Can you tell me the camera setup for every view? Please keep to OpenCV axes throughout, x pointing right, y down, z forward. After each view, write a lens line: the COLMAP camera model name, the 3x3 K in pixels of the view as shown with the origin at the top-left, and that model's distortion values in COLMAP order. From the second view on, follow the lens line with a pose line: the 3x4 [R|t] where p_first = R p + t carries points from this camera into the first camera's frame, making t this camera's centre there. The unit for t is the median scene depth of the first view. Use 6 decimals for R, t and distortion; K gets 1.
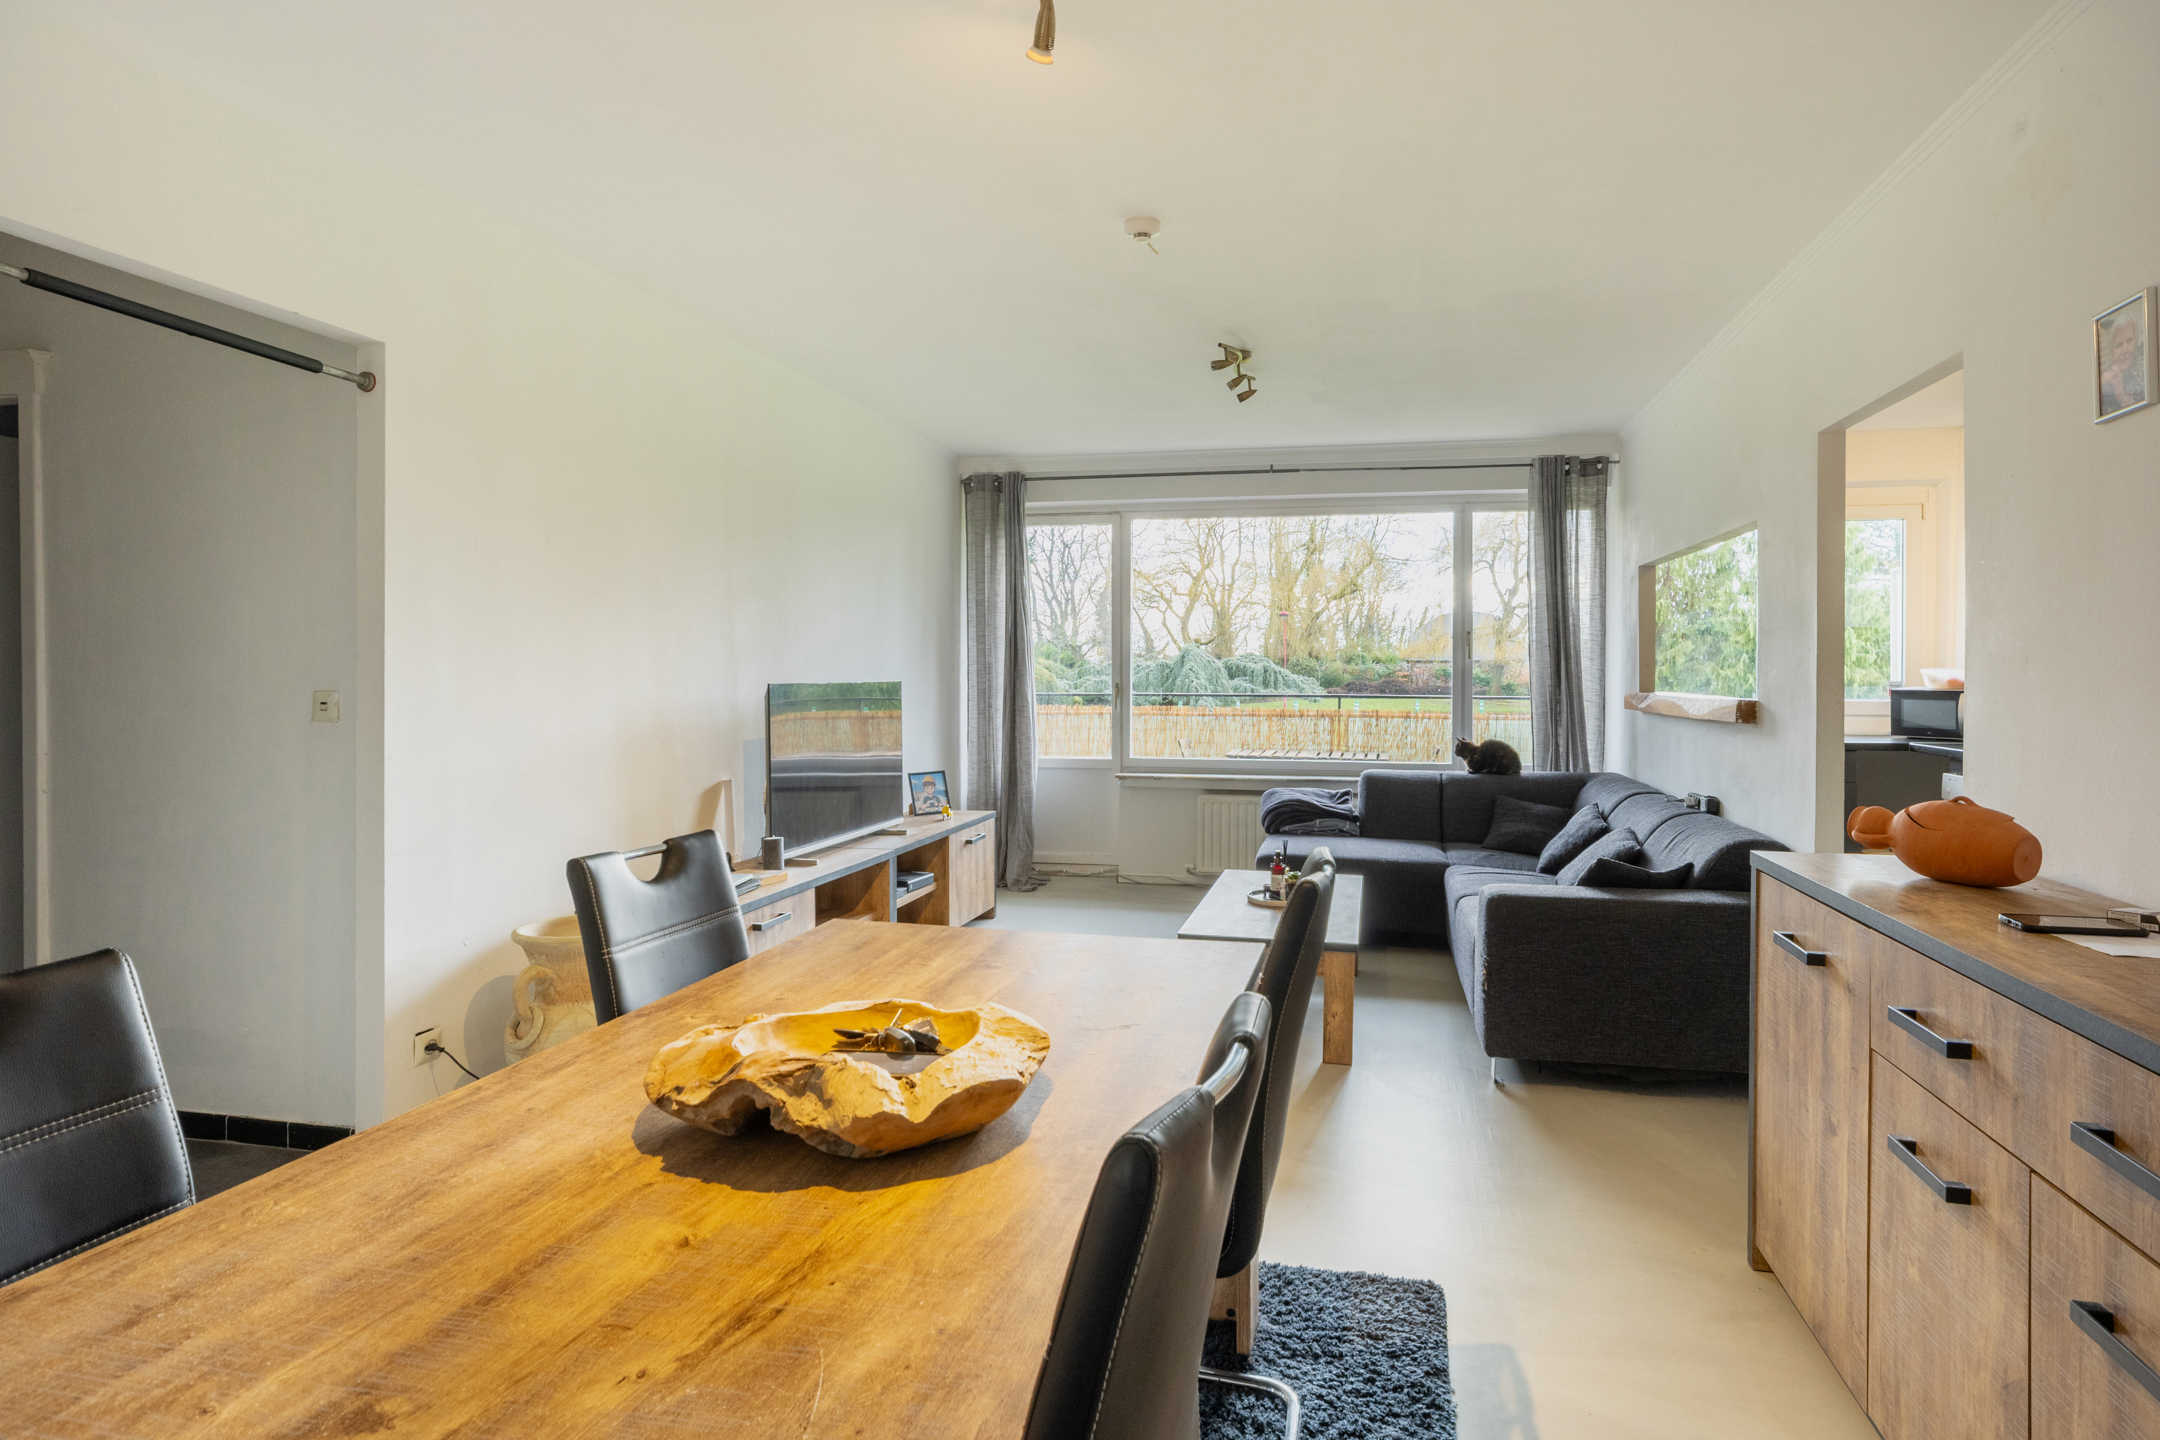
lens RADIAL K [[1151.4, 0, 1076.7], [0, 1151.4, 697.5], [0, 0, 1]] dist [-0.000674, 0.000752]
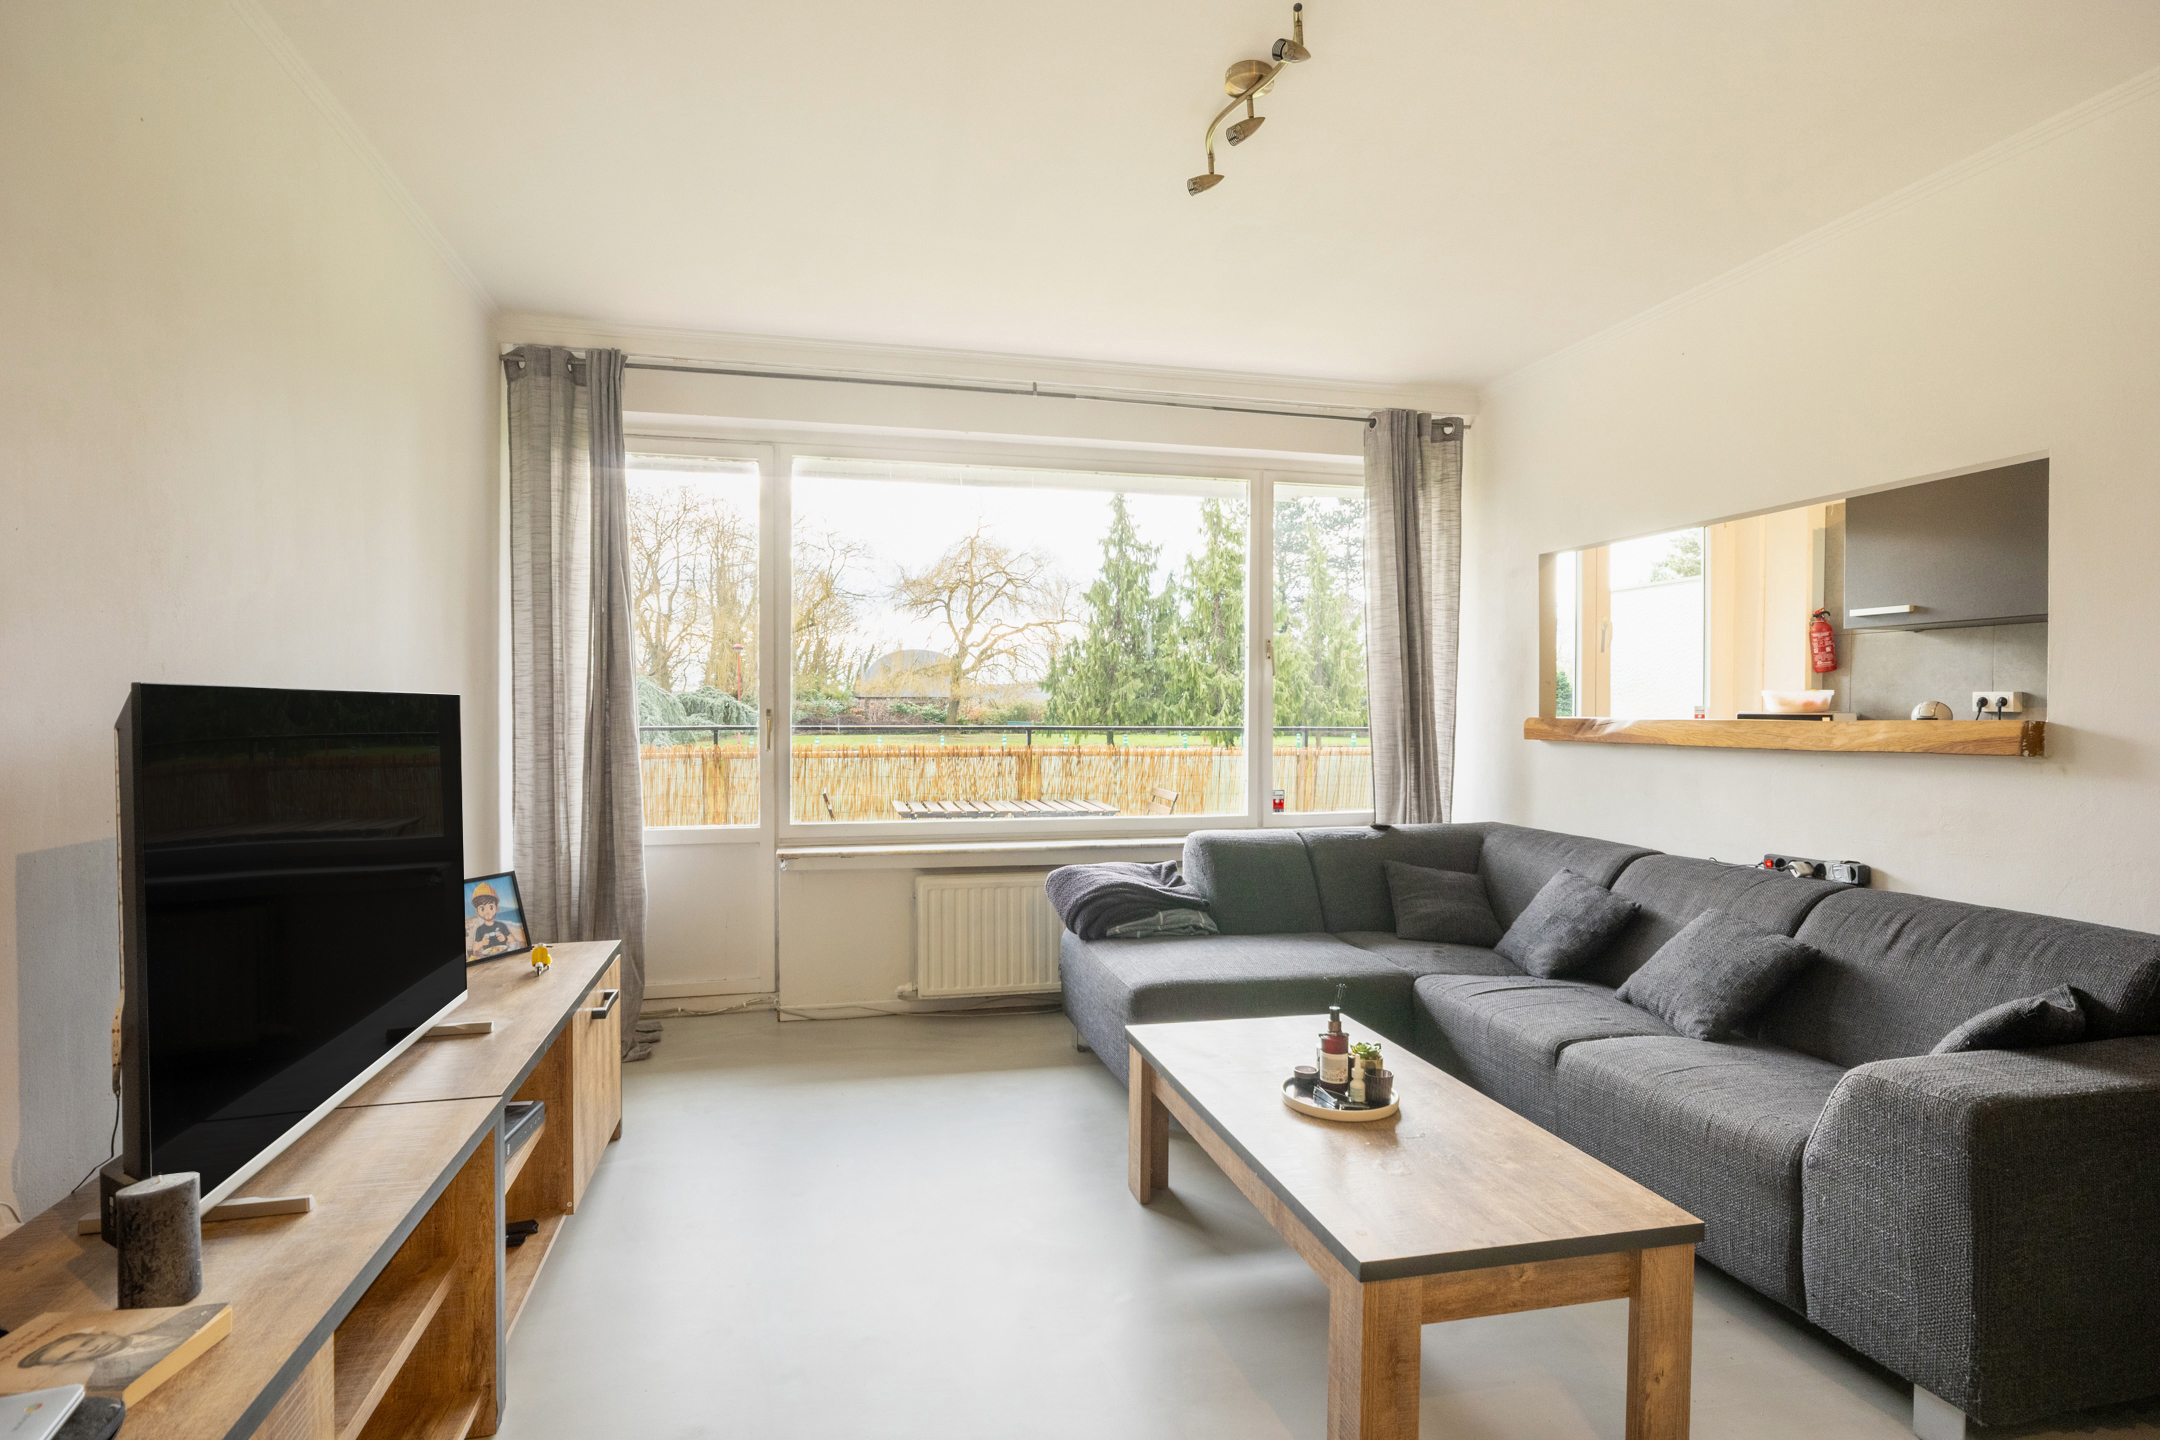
lens RADIAL K [[1151.4, 0, 1085.7], [0, 1151.4, 724.5], [0, 0, 1]] dist [-0.000674, 0.000752]
pose [[0.885817, -0.004402, 0.464014, -0.109806], [0.008325, 0.999945, -0.006408, 0.001924], [-0.463960, 0.009540, 0.885805, 0.359014]]
